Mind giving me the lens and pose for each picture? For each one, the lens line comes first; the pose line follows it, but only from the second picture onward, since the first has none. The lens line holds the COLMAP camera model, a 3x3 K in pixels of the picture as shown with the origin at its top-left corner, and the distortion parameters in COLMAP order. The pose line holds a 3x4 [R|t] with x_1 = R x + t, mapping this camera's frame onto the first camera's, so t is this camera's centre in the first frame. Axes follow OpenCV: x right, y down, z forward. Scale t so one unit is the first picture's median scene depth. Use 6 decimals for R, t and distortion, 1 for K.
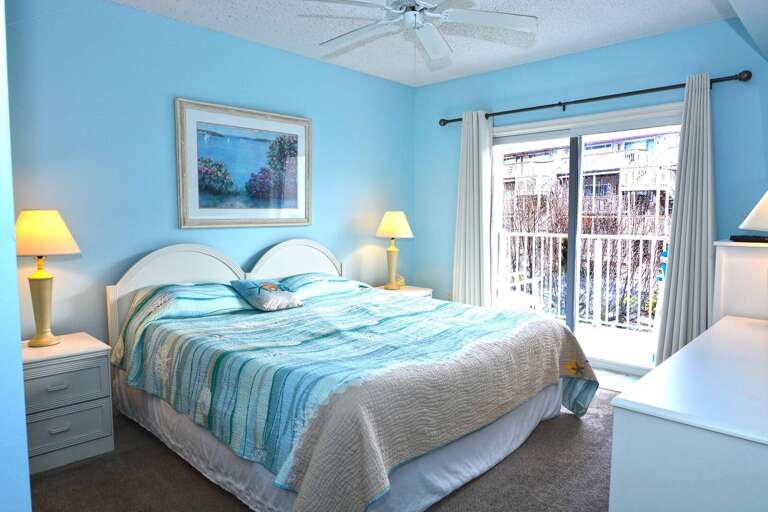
lens RADIAL K [[506.6, 0, 384.0], [0, 506.6, 256.0], [0, 0, 1]] dist [-0.006319, -0.001220]
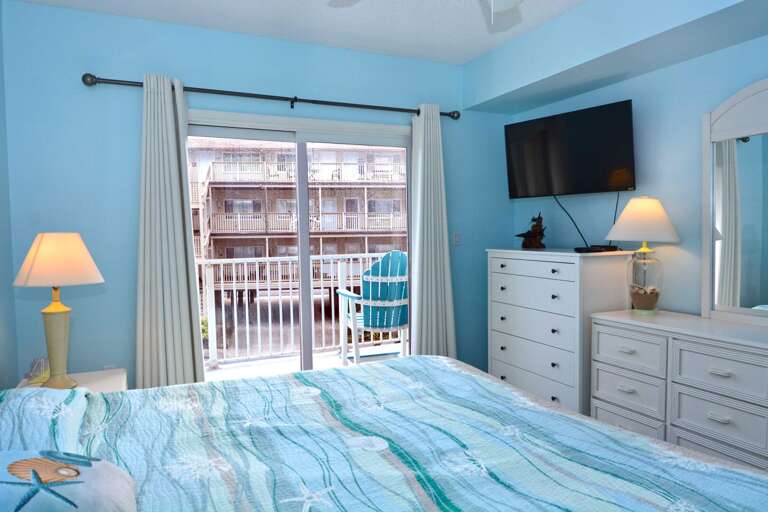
lens RADIAL K [[506.6, 0, 384.0], [0, 506.6, 256.0], [0, 0, 1]] dist [-0.006319, -0.001220]
pose [[0.317773, -0.061030, 0.946201, -0.364687], [0.102005, 0.994335, 0.029877, -0.049135], [-0.942664, 0.087023, 0.322198, 0.553406]]
